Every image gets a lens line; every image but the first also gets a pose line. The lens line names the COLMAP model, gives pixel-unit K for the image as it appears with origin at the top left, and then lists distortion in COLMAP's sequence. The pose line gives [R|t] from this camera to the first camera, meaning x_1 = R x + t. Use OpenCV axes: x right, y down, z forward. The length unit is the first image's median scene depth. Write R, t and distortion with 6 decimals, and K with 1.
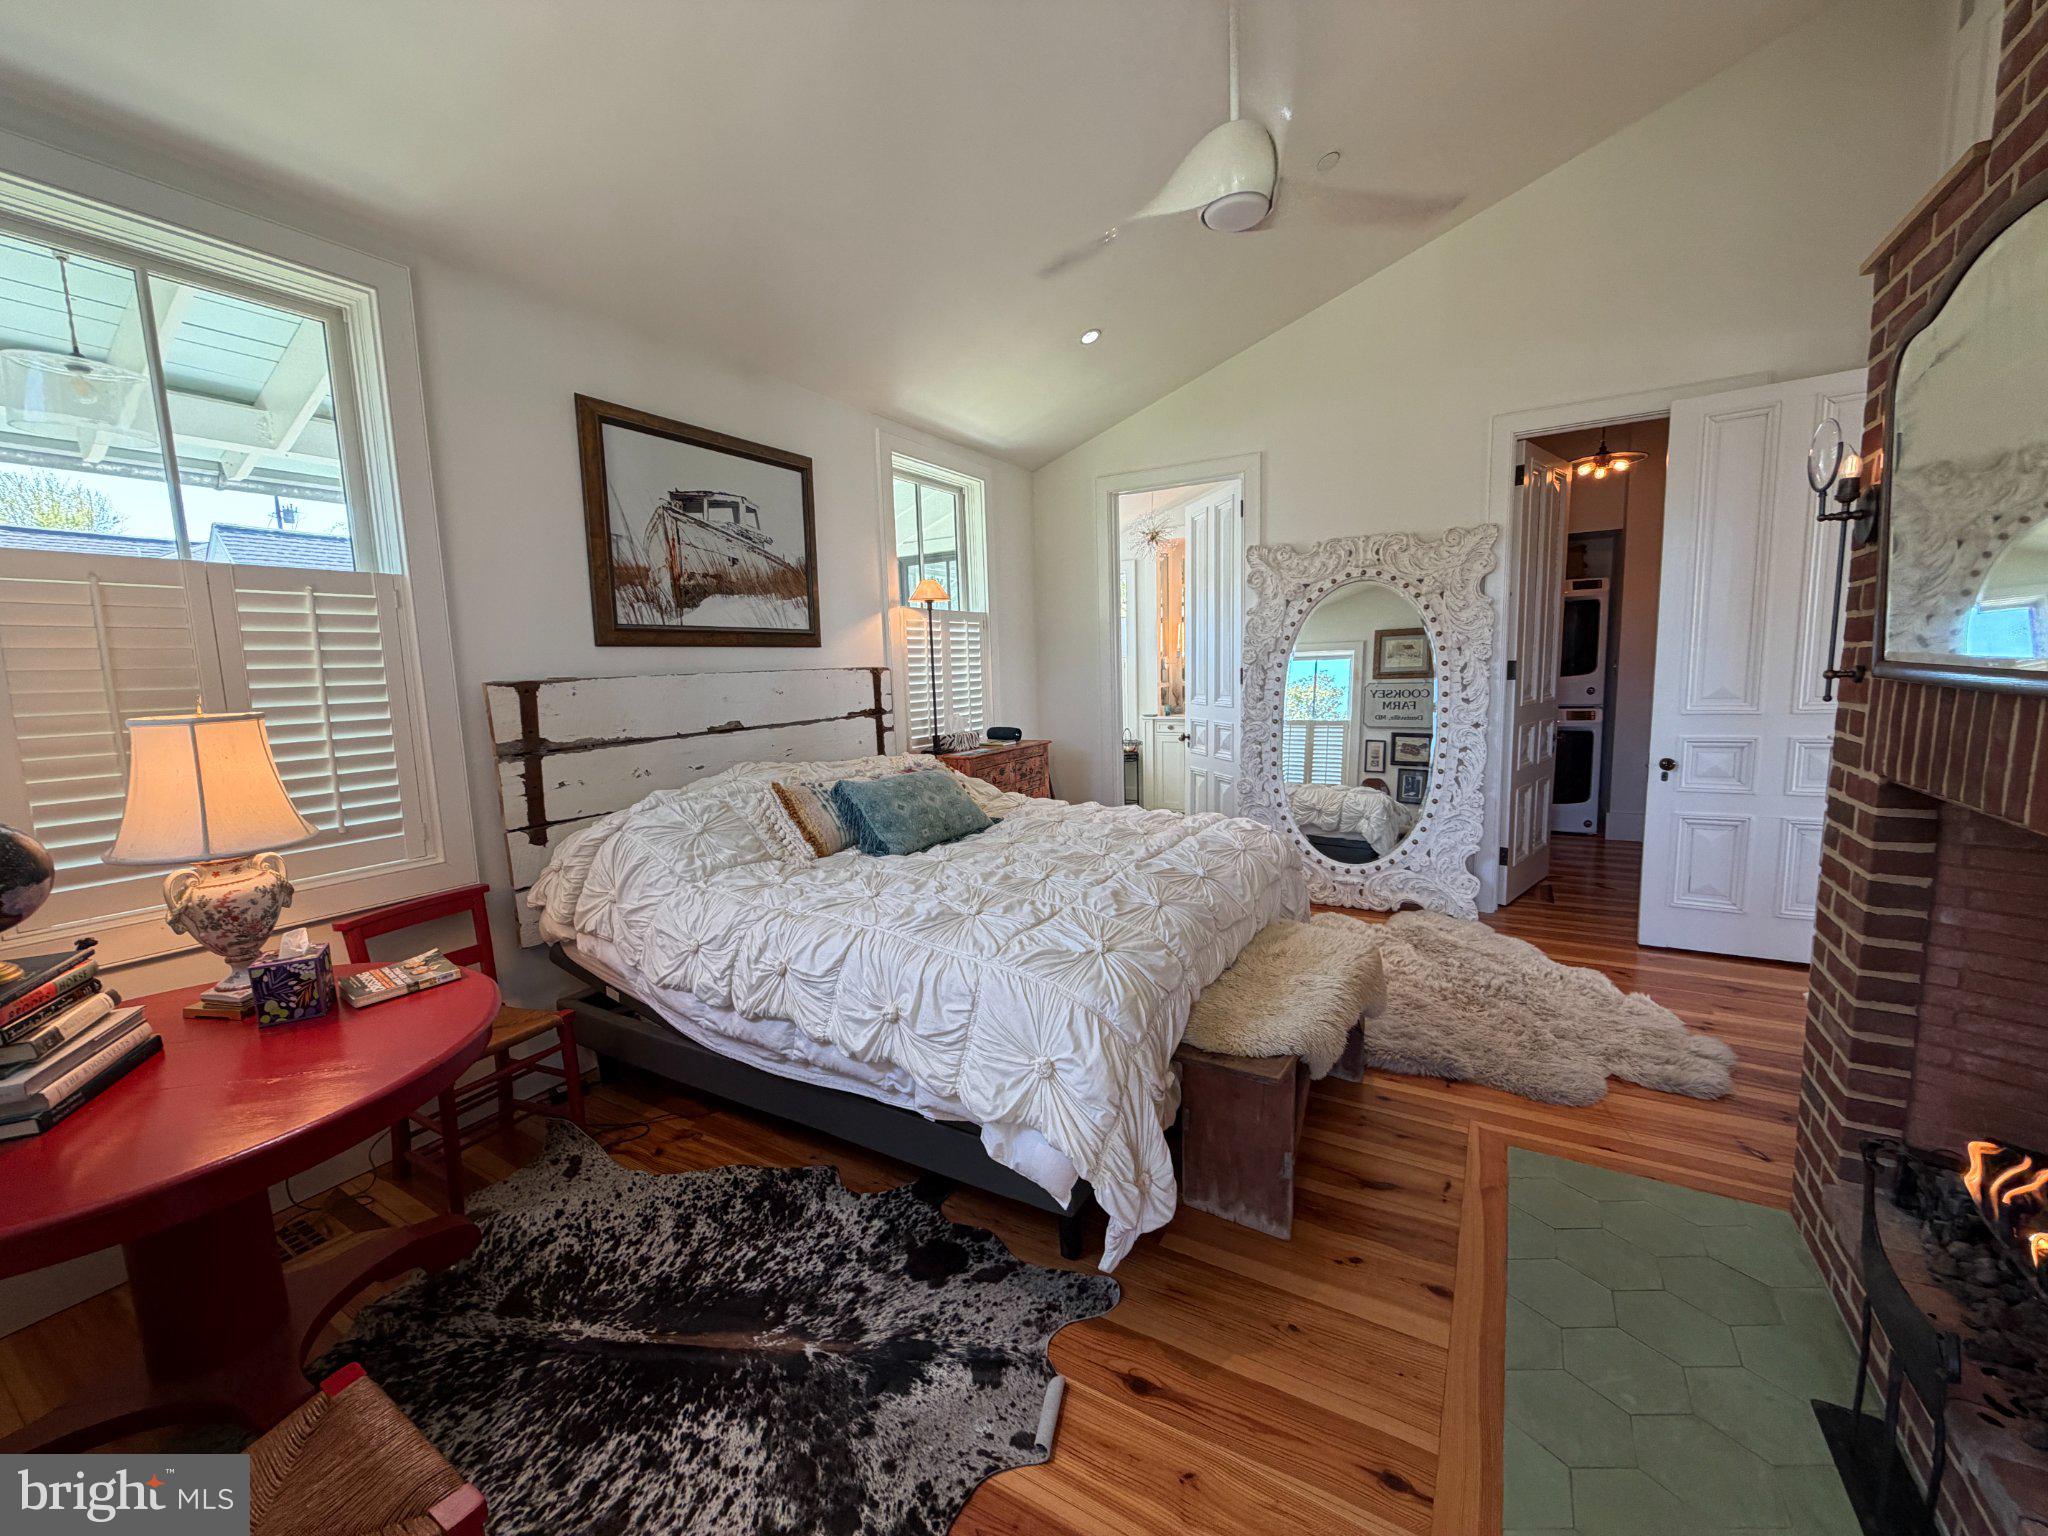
lens RADIAL K [[816.9, 0, 1023.0], [0, 816.9, 767.7], [0, 0, 1]] dist [0.002688, 0.000084]
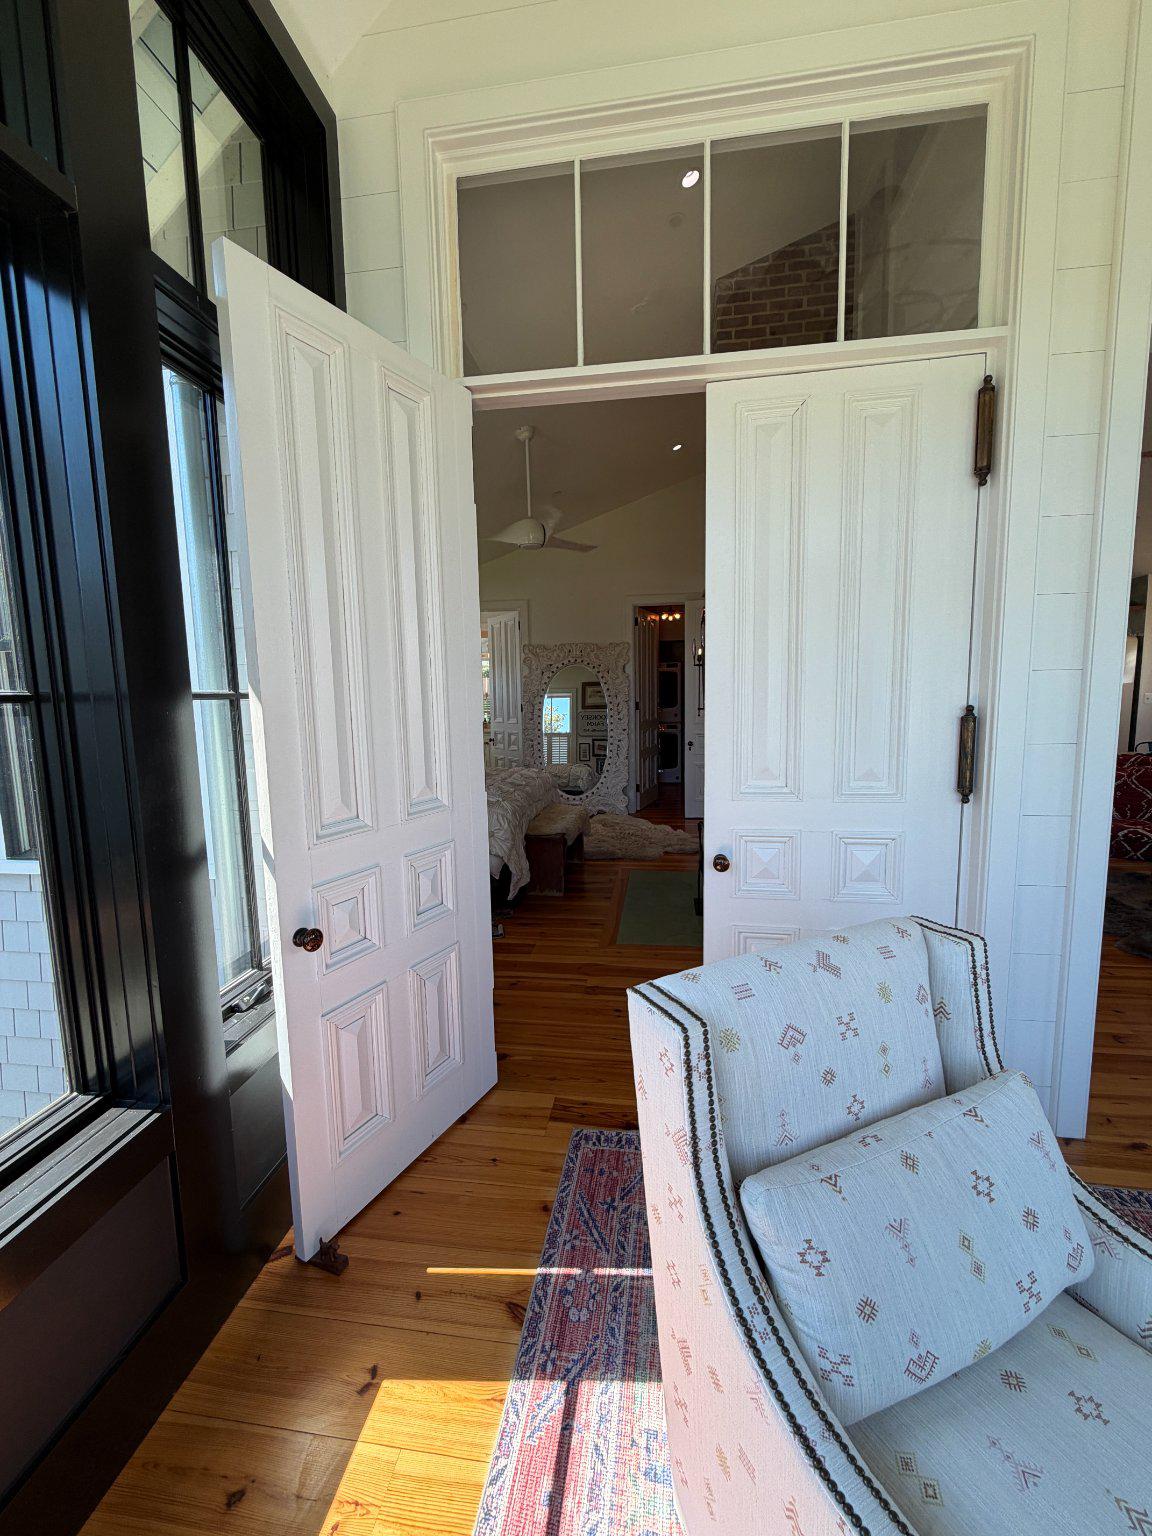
lens RADIAL K [[612.7, 0, 578.0], [0, 612.7, 764.4], [0, 0, 1]] dist [0.002688, 0.000084]
pose [[0.922331, -0.033543, 0.384942, -0.218236], [0.039677, 0.999181, -0.008002, 0.051539], [-0.384358, 0.022654, 0.922906, -0.511676]]
